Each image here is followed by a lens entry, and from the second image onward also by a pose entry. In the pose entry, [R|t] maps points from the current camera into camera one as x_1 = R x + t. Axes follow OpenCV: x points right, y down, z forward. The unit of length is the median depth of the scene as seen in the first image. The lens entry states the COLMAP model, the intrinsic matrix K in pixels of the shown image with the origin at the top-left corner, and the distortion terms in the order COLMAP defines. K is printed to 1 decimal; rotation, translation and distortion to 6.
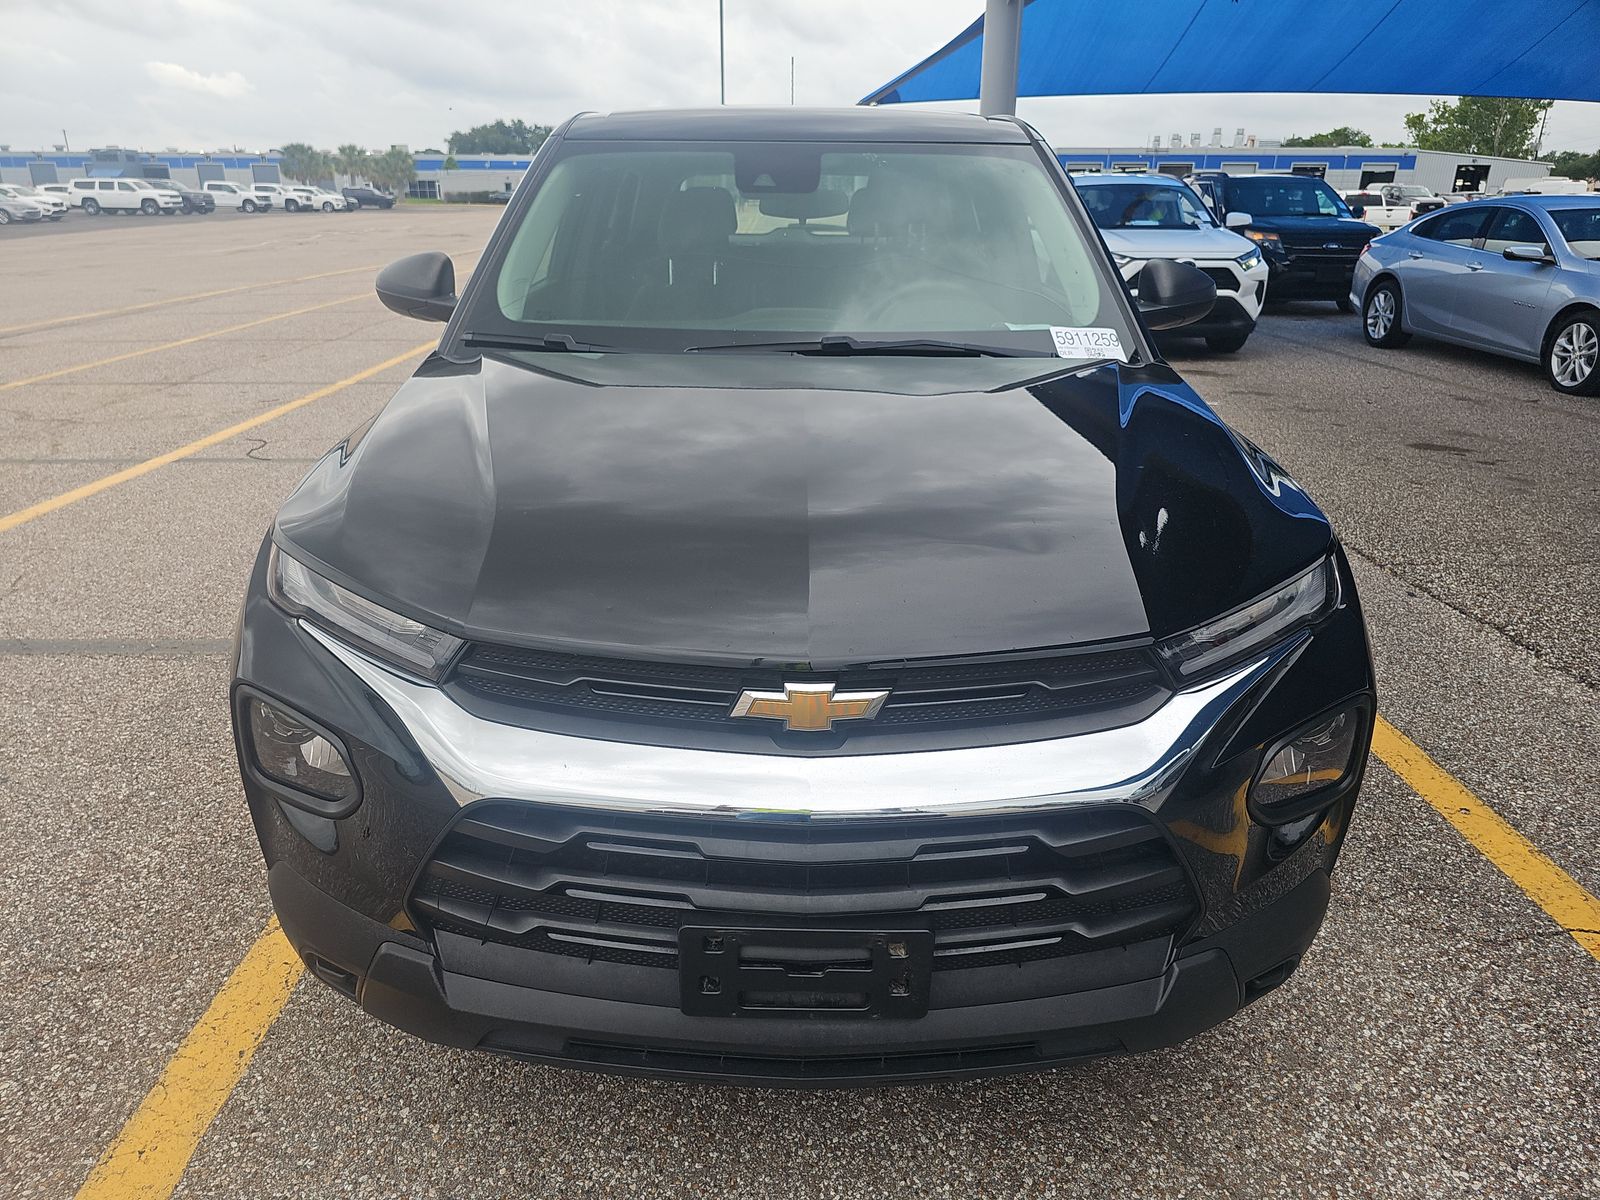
lens RADIAL K [[1031.3, 0, 800.0], [0, 1031.3, 600.0], [0, 0, 1]] dist [-0.002185, -0.002510]
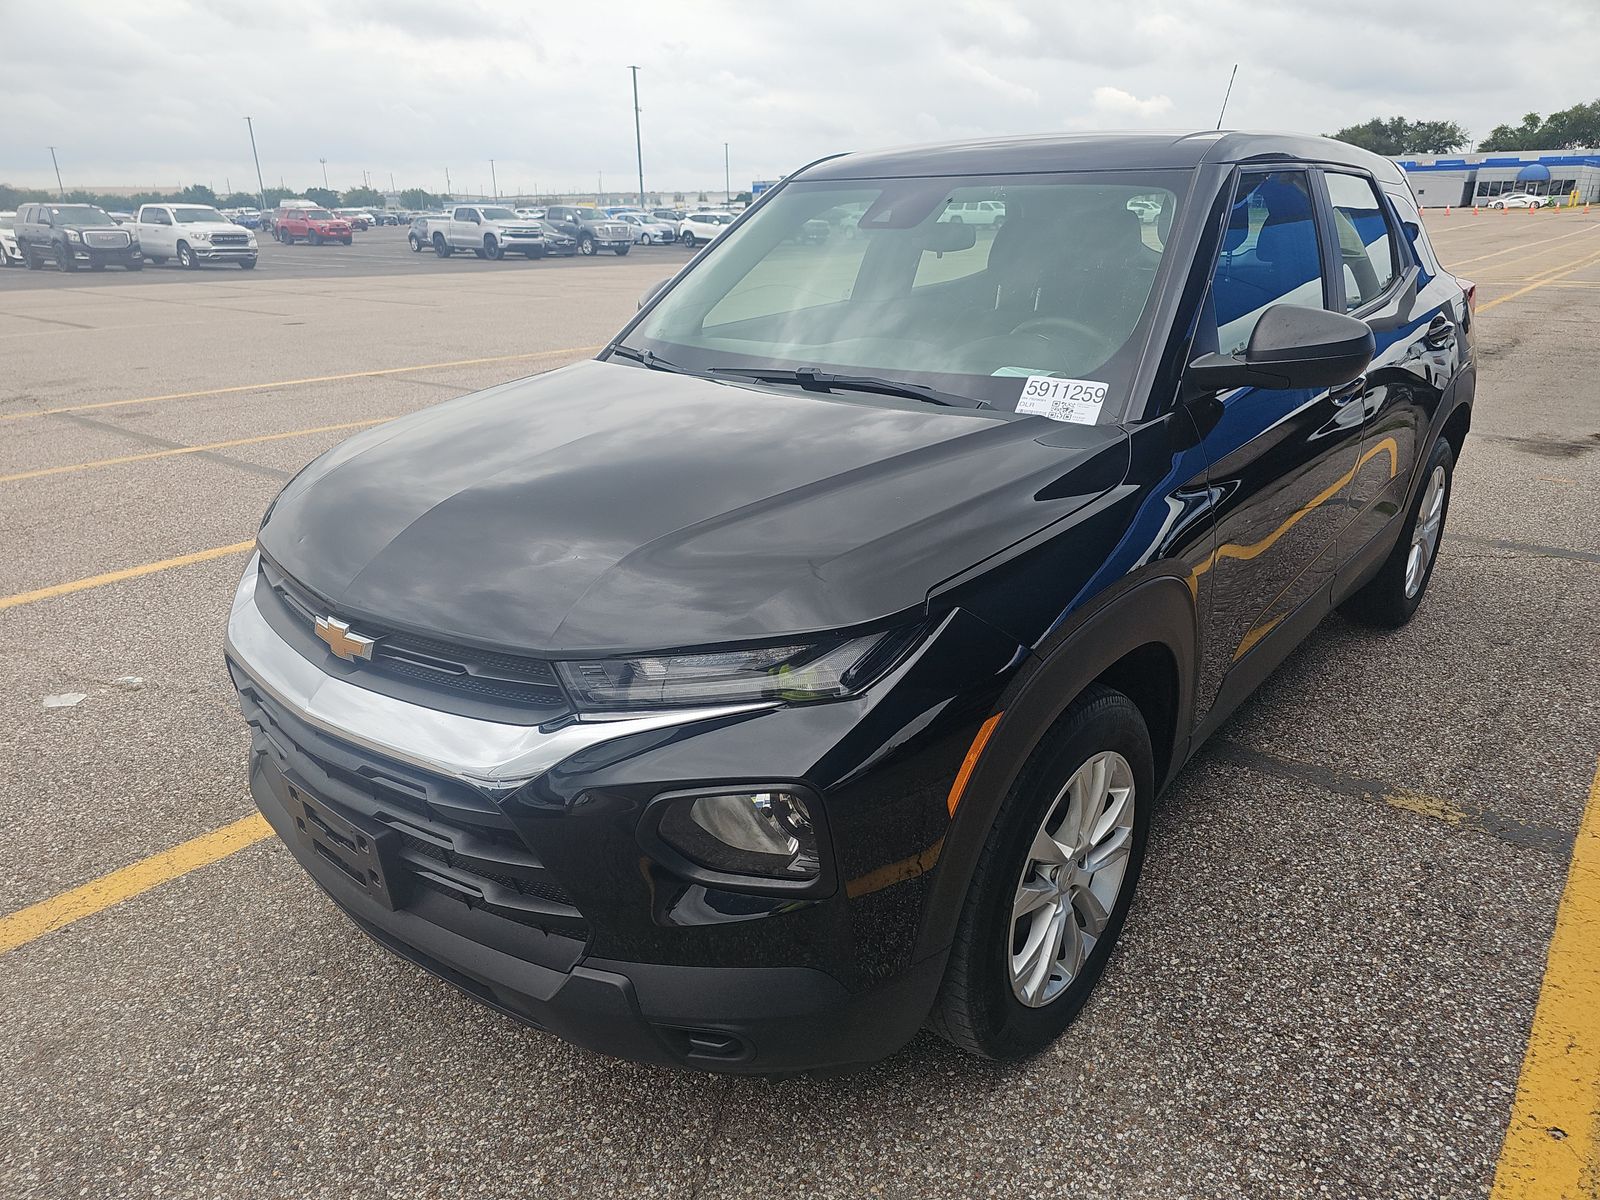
lens RADIAL K [[1042.3, 0, 799.4], [0, 1042.3, 593.8], [0, 0, 1]] dist [-0.006548, -0.002916]
pose [[0.769905, 0.196520, -0.607146, 0.956616], [-0.207557, 0.976788, 0.052969, -0.111254], [0.603463, 0.085236, 0.792823, 0.212194]]
